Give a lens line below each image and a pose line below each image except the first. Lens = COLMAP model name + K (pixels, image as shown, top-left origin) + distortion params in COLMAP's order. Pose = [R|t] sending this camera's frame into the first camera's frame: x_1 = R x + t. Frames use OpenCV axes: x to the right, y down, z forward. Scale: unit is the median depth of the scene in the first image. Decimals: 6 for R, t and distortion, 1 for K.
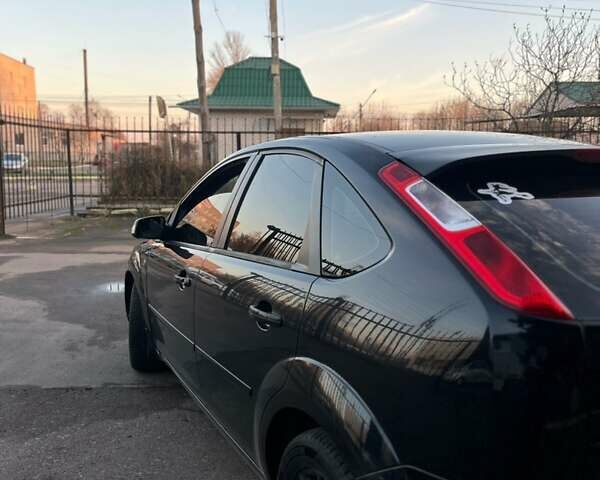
lens RADIAL K [[632.5, 0, 300.0], [0, 632.5, 240.0], [0, 0, 1]] dist [0.030902, -0.020998]
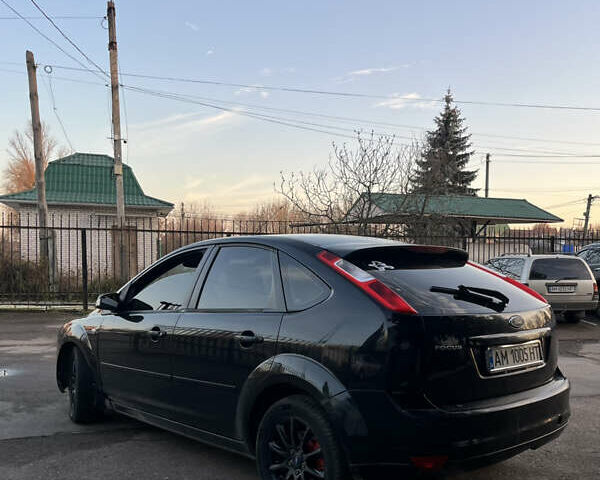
lens RADIAL K [[921.7, 0, 300.0], [0, 921.7, 240.0], [0, 0, 1]] dist [0.055187, -0.089302]
pose [[0.942248, 0.021735, 0.334209, -0.265464], [0.030947, 0.987972, -0.151502, 0.082433], [-0.333482, 0.153096, 0.930243, -0.488957]]
